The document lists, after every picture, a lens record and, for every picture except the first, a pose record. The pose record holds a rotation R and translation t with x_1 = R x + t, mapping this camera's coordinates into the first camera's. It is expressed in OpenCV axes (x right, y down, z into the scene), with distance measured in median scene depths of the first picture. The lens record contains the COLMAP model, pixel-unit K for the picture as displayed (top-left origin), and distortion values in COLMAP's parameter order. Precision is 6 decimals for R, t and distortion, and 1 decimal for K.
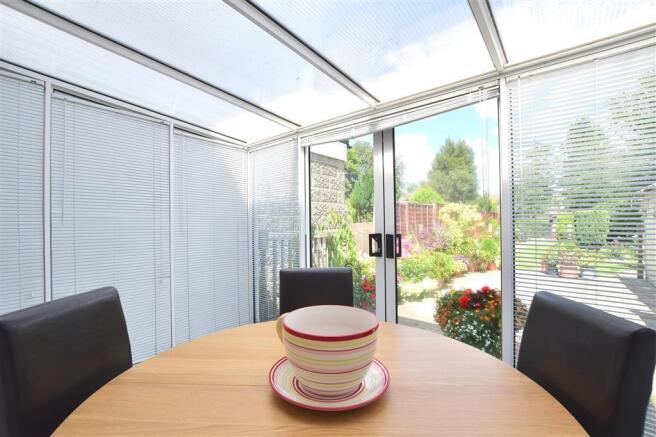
lens RADIAL K [[290.3, 0, 331.1], [0, 290.3, 221.6], [0, 0, 1]] dist [-0.017920, 0.000555]
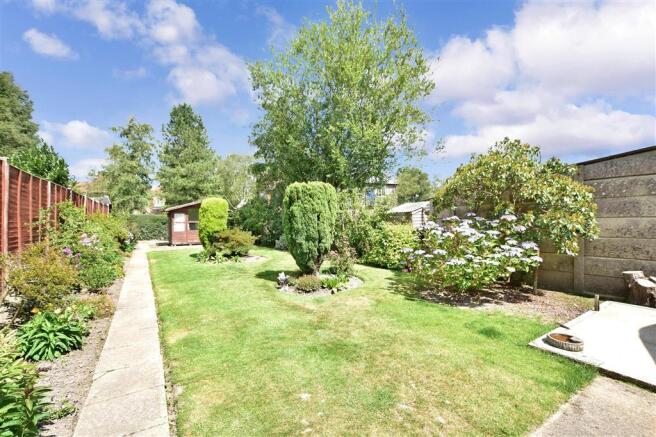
lens RADIAL K [[290.3, 0, 327.7], [0, 290.3, 218.3], [0, 0, 1]] dist [-0.017920, 0.000555]
pose [[0.320977, -0.004823, 0.947075, 0.506901], [0.009747, 0.999951, 0.001789, 0.018550], [-0.947037, 0.008657, 0.321008, 0.912353]]
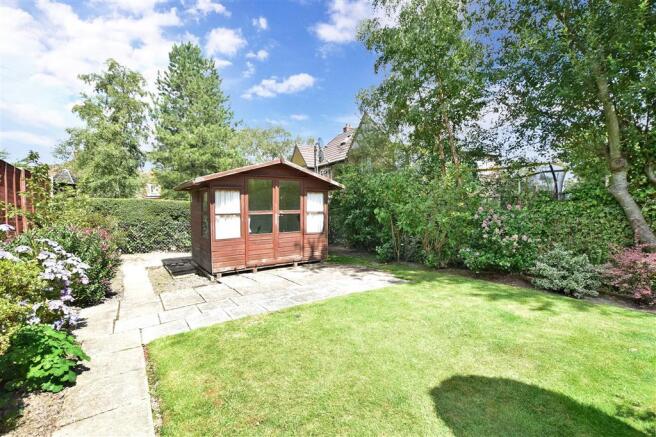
lens RADIAL K [[290.3, 0, 327.8], [0, 290.3, 220.4], [0, 0, 1]] dist [-0.017920, 0.000555]
pose [[0.299855, -0.044141, 0.952963, 1.164037], [0.015831, 0.999022, 0.041293, 0.026120], [-0.953854, 0.002705, 0.300260, 1.727693]]
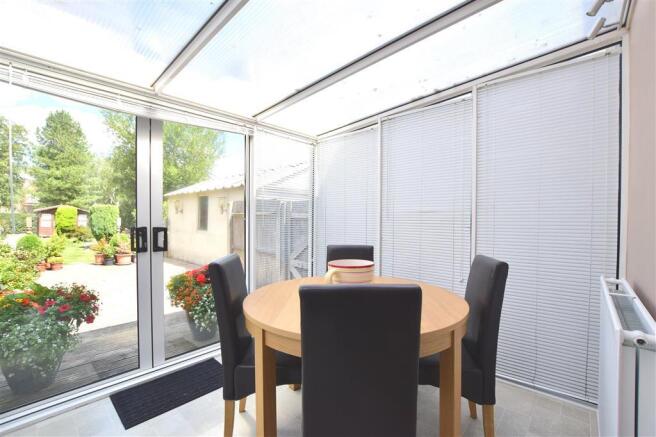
lens RADIAL K [[290.3, 0, 328.9], [0, 290.3, 216.6], [0, 0, 1]] dist [-0.017920, 0.000555]
pose [[0.054383, 0.007779, 0.998490, -0.166351], [-0.011341, 0.999910, -0.007173, 0.001854], [-0.998456, -0.010934, 0.054467, 0.085276]]
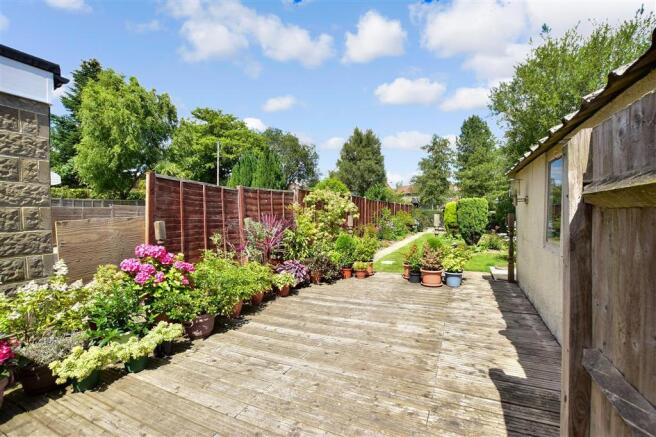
lens RADIAL K [[290.3, 0, 327.5], [0, 290.3, 221.9], [0, 0, 1]] dist [-0.017920, 0.000555]
pose [[0.970599, -0.019285, 0.239927, 0.245327], [0.012004, 0.999423, 0.031774, -0.000639], [-0.240401, -0.027960, 0.970271, 0.210906]]
